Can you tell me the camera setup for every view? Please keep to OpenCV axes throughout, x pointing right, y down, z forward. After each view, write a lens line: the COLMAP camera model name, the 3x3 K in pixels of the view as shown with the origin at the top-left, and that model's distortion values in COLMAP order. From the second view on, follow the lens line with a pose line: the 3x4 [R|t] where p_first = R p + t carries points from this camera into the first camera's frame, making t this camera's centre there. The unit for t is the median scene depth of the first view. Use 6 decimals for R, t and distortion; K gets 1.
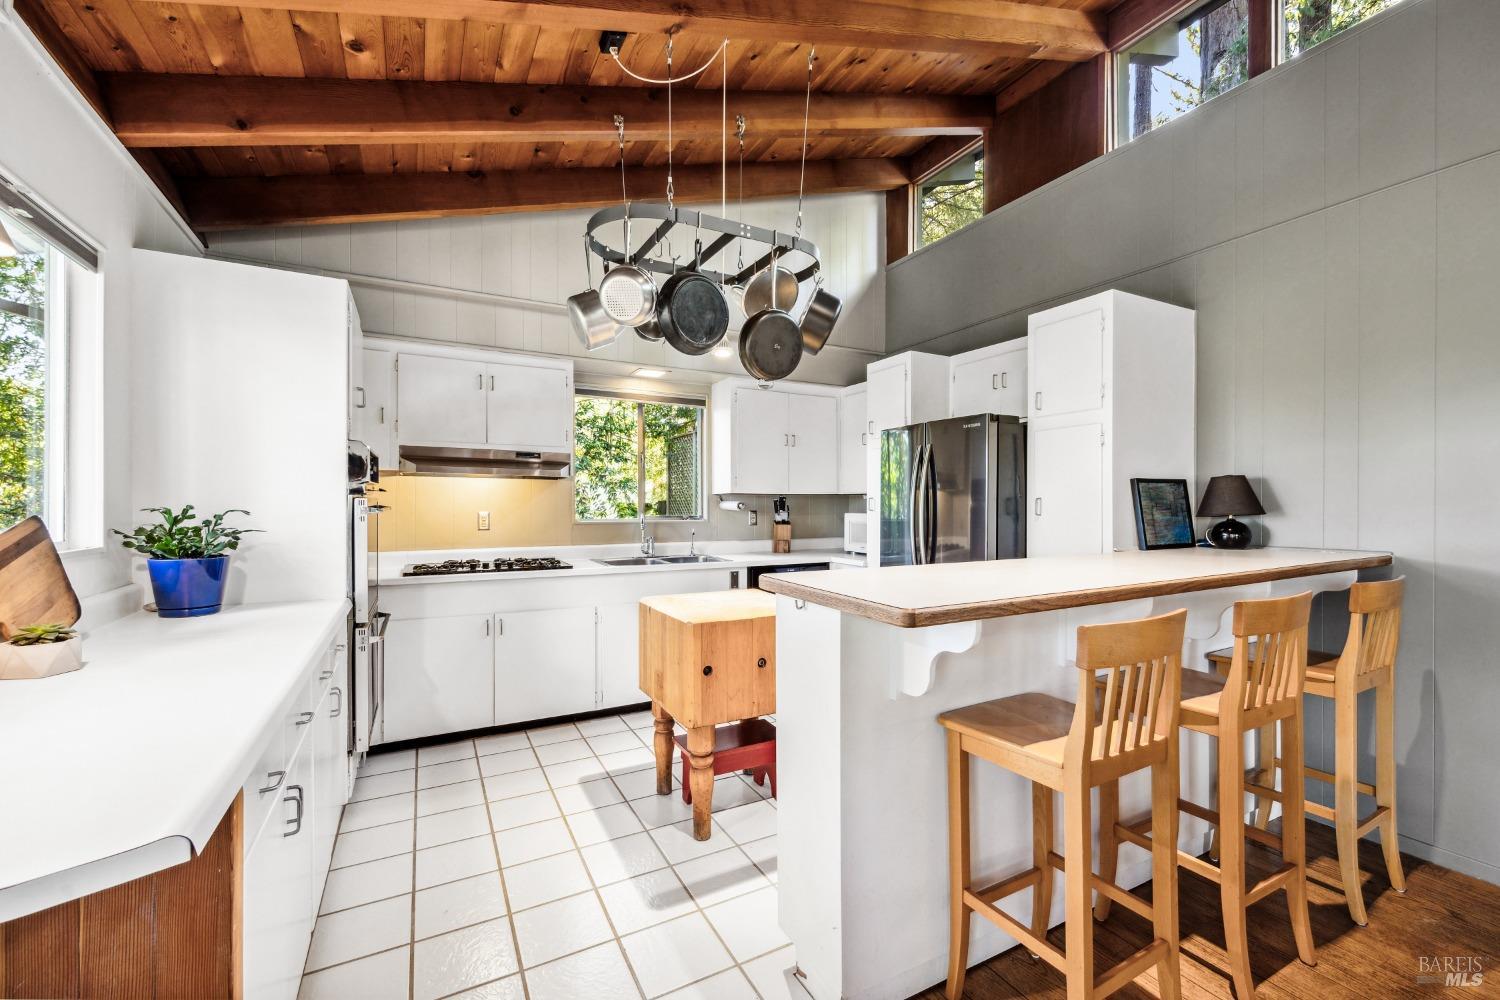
lens RADIAL K [[608.3, 0, 743.9], [0, 608.3, 503.7], [0, 0, 1]] dist [-0.000351, -0.000298]
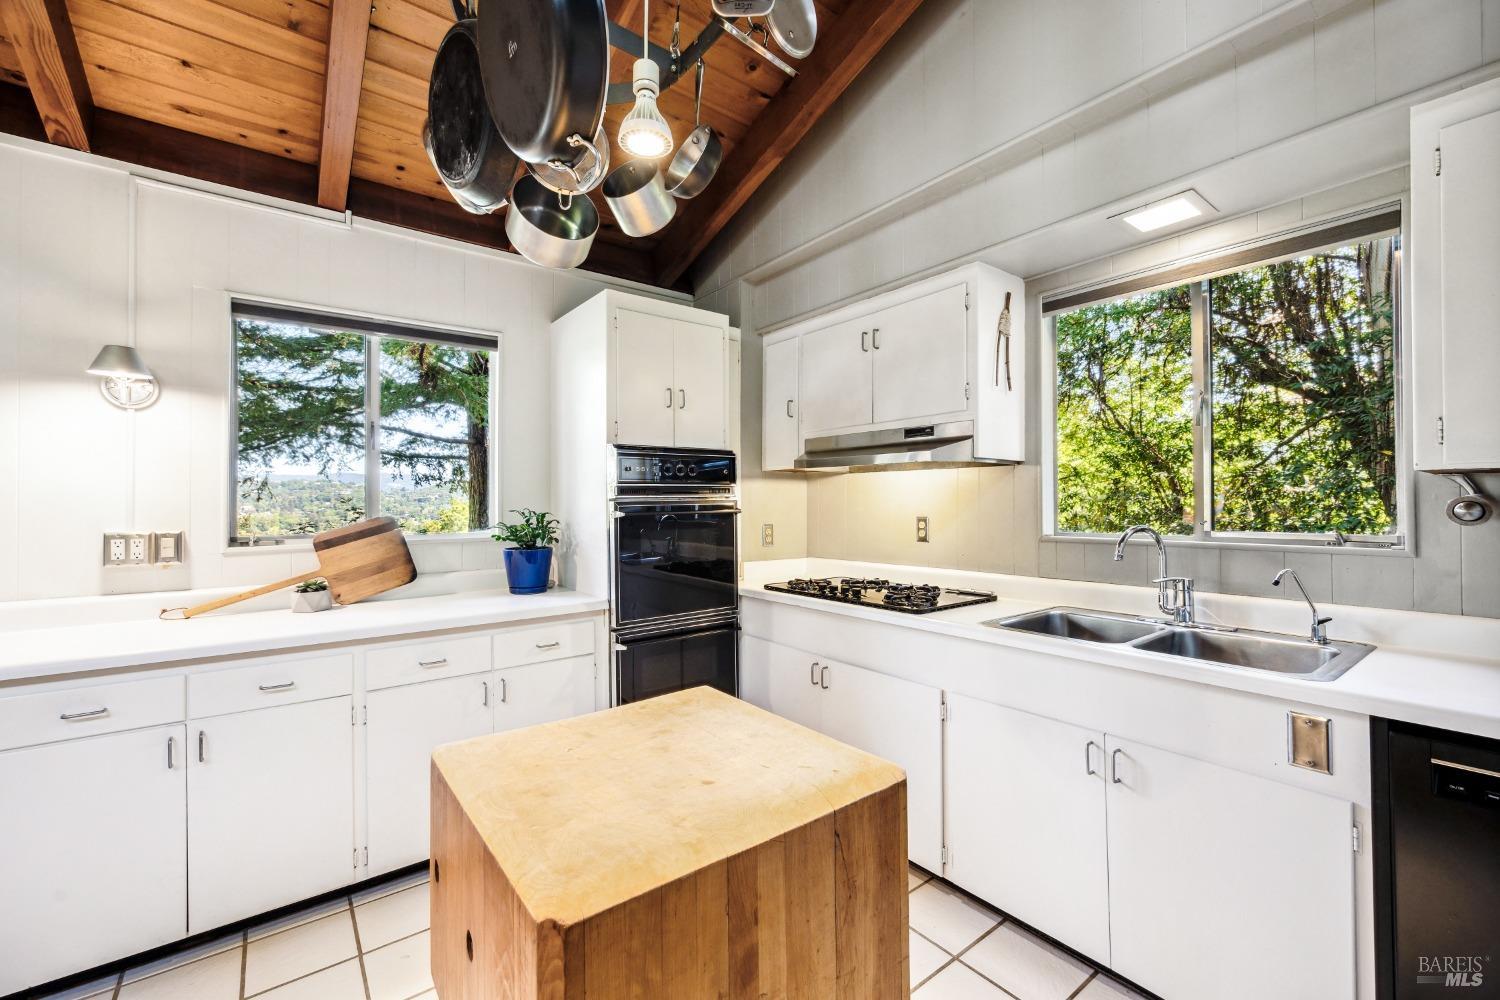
lens RADIAL K [[608.3, 0, 743.9], [0, 608.3, 503.7], [0, 0, 1]] dist [-0.000351, -0.000298]
pose [[0.170970, -0.002182, -0.985274, 0.271850], [0.008501, 0.999964, -0.000740, -0.003115], [0.985240, -0.008249, 0.170983, 0.723316]]
